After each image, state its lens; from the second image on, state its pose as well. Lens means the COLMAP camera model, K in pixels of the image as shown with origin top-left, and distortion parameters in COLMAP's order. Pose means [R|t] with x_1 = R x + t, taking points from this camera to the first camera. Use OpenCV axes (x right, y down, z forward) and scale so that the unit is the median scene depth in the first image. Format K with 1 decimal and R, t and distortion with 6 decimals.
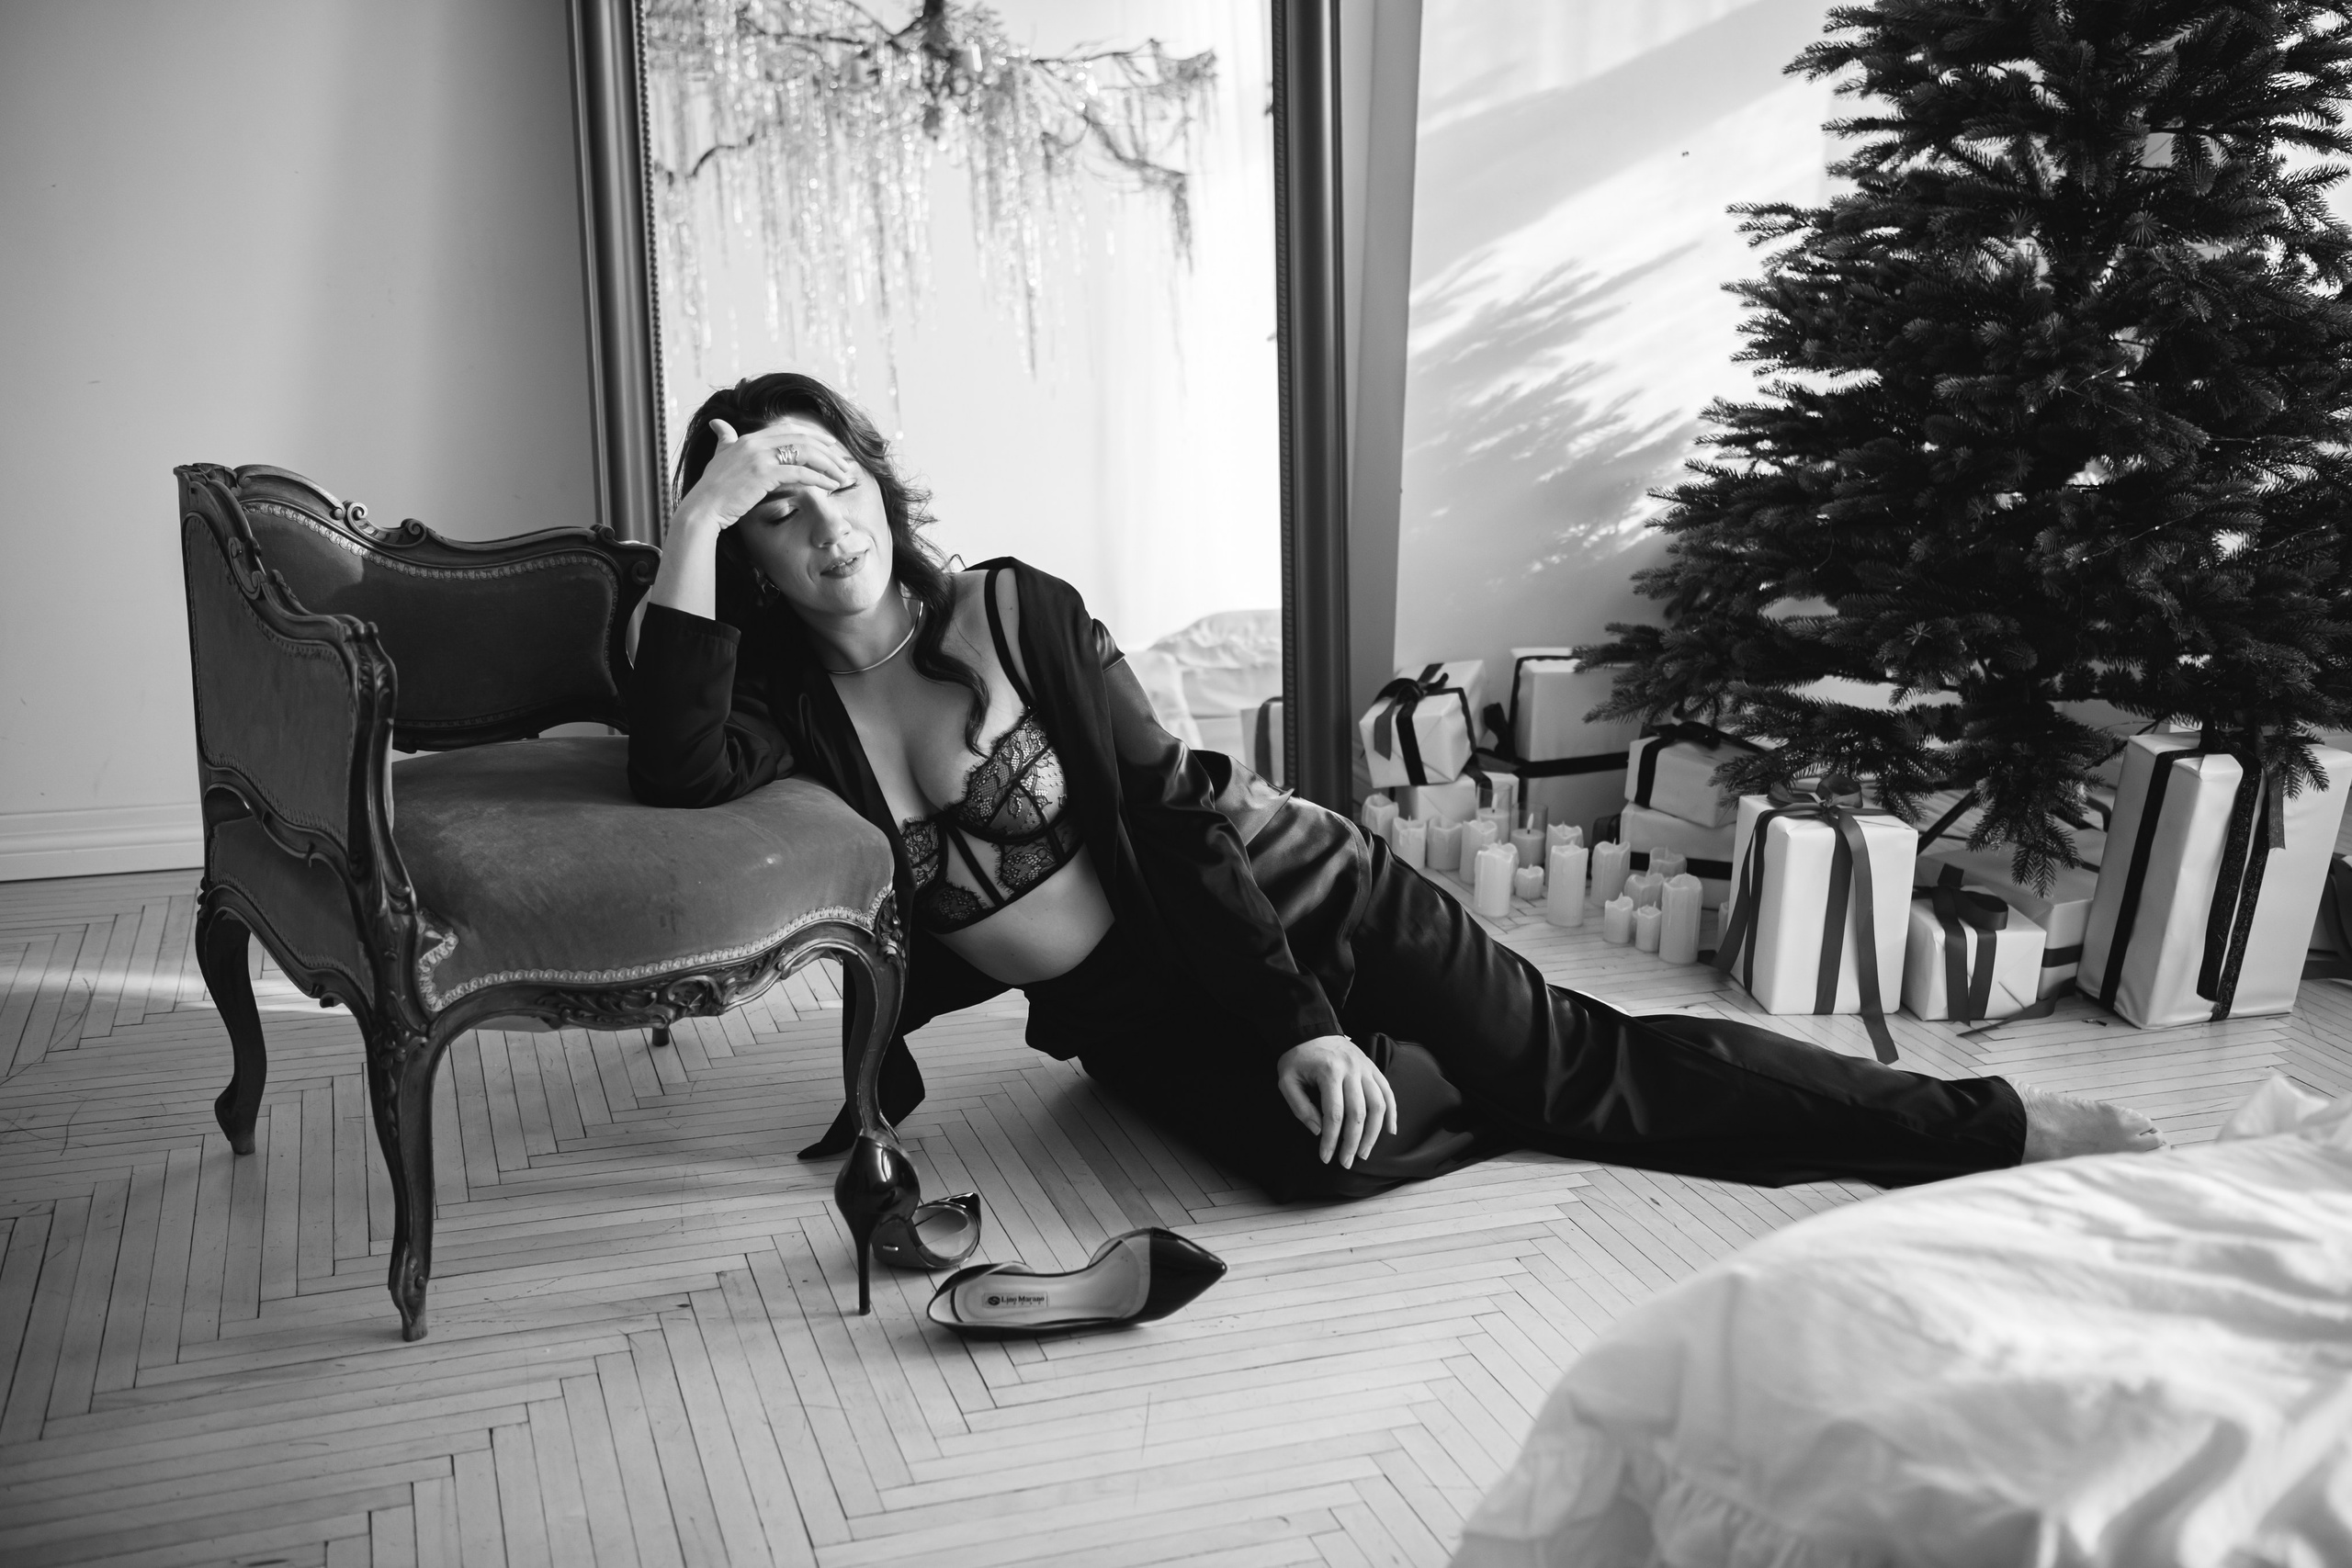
lens RADIAL K [[2346.8, 0, 1176.0], [0, 2346.8, 784.0], [0, 0, 1]] dist [-0.009109, 0.347044]
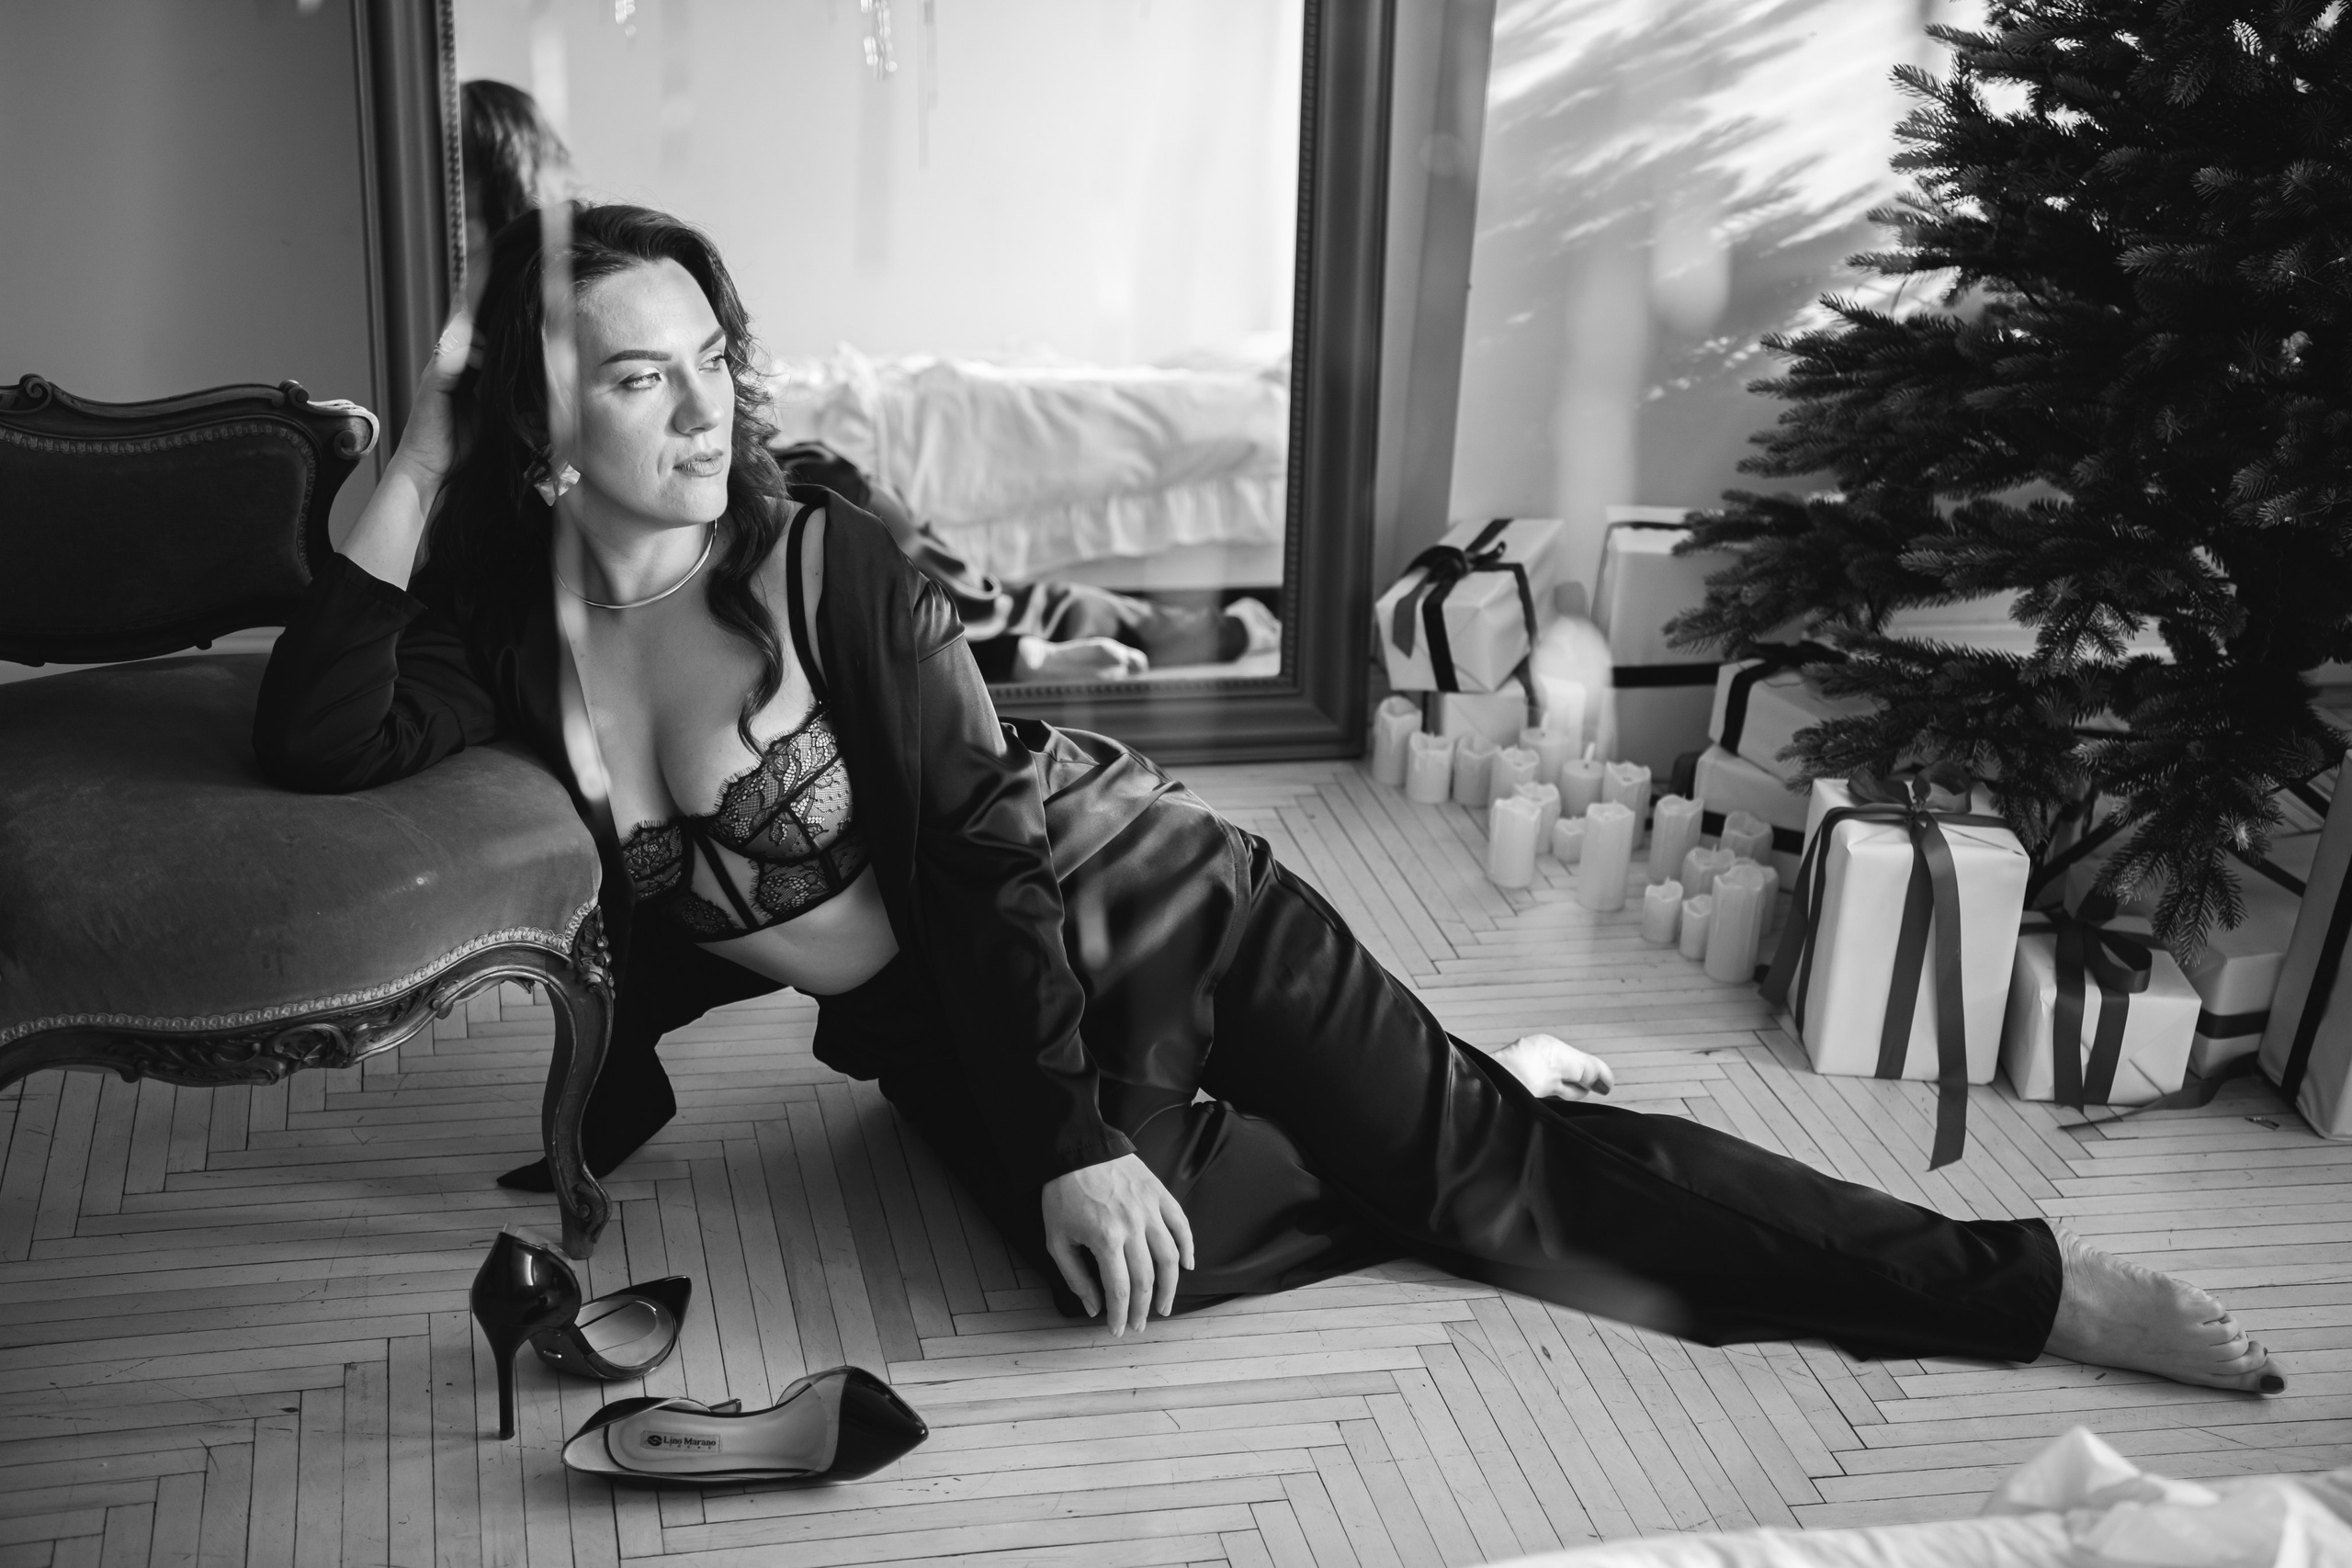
lens RADIAL K [[3240.8, 0, 1176.0], [0, 3240.8, 784.0], [0, 0, 1]] dist [0.193755, 0.062510]
pose [[0.992143, 0.075828, -0.099506, 0.154518], [-0.062112, 0.988985, 0.134350, -0.133207], [0.108598, -0.127114, 0.985925, -0.063606]]
